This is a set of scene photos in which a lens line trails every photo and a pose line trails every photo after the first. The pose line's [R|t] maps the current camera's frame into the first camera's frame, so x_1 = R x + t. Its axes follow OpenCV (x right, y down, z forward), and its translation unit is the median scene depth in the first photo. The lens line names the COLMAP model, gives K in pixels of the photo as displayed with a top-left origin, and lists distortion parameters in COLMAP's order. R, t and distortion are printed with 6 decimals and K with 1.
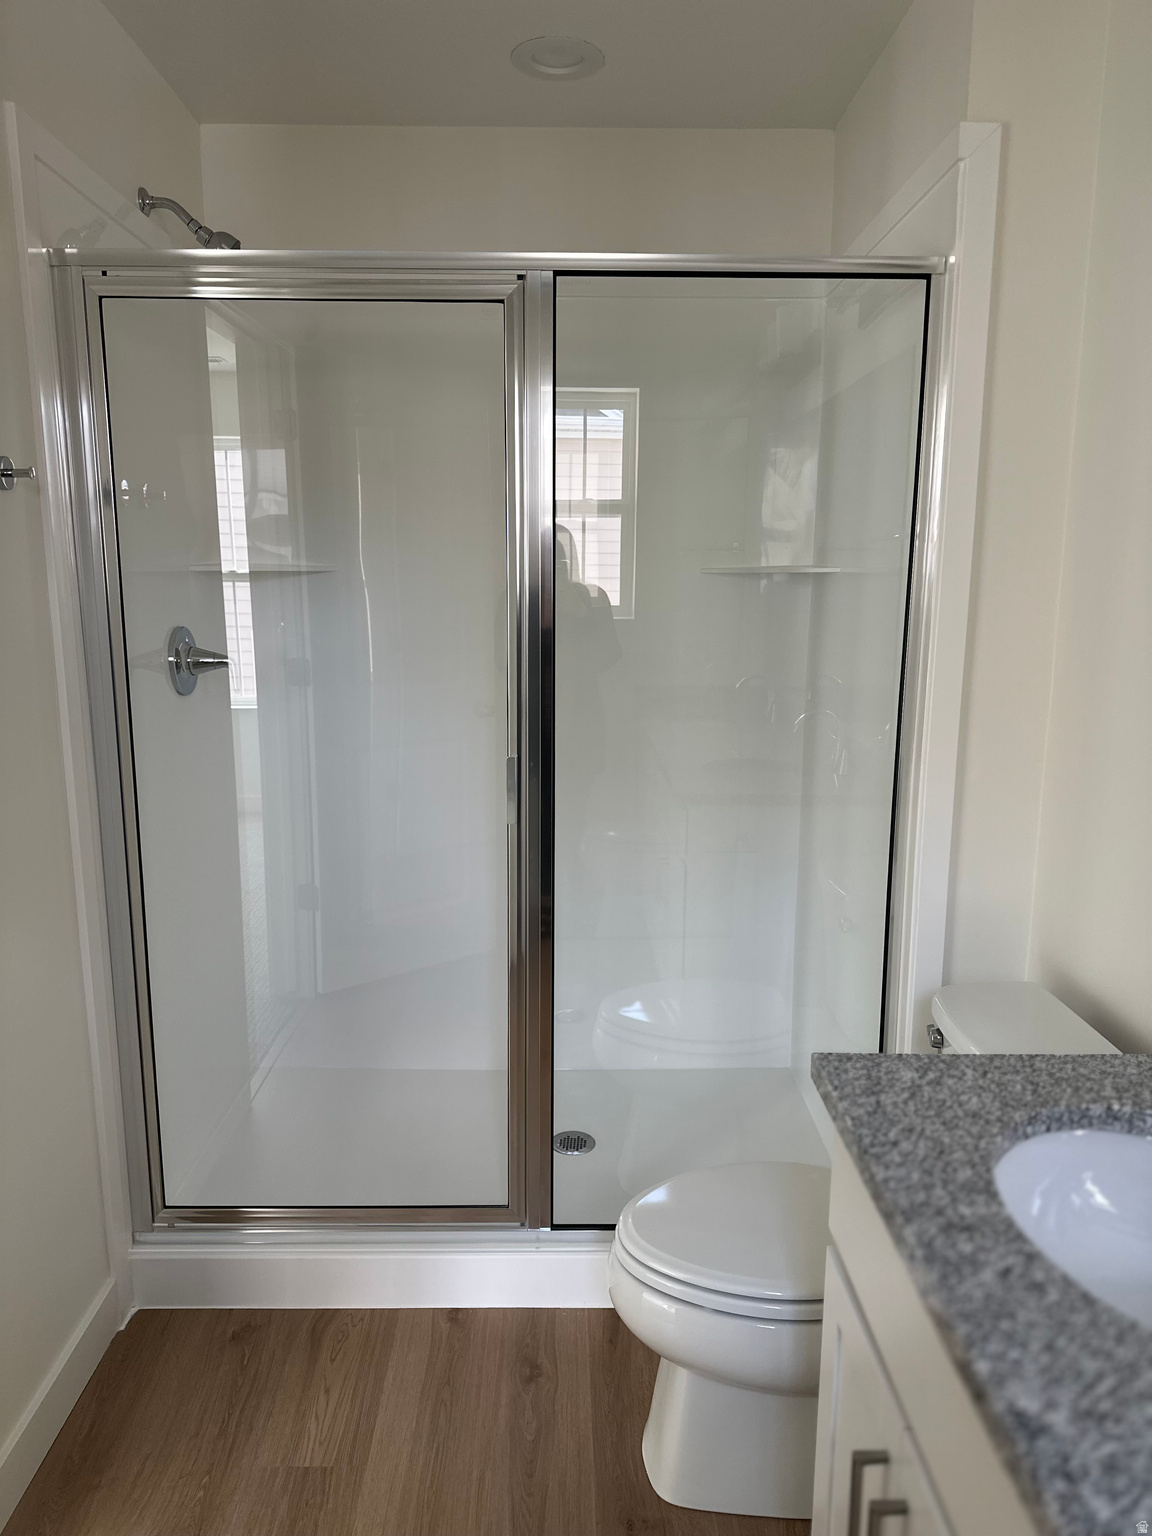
lens RADIAL K [[1083.1, 0, 576.0], [0, 1083.1, 768.0], [0, 0, 1]] dist [0.002192, -0.000207]
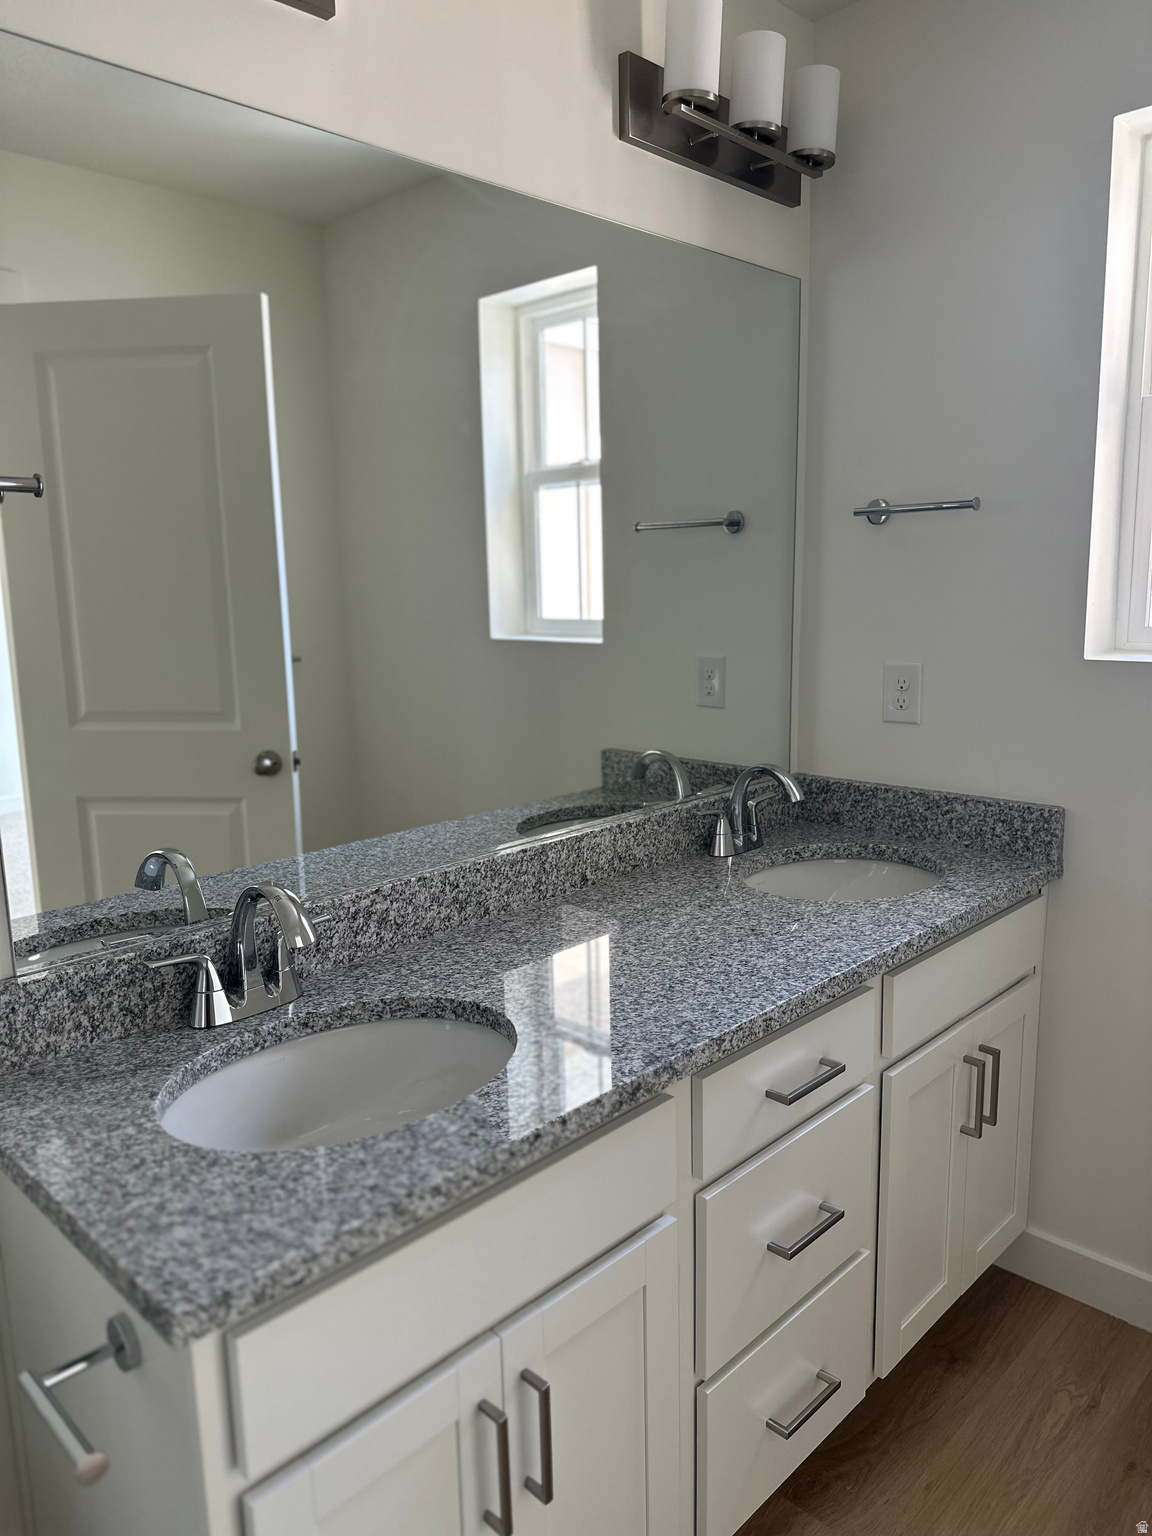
lens RADIAL K [[1083.1, 0, 576.0], [0, 1083.1, 768.0], [0, 0, 1]] dist [0.002192, -0.000207]
pose [[-0.703728, -0.125491, 0.699299, -0.419202], [0.134755, 0.942834, 0.304802, -0.242078], [-0.697573, 0.308732, -0.646588, 1.344729]]
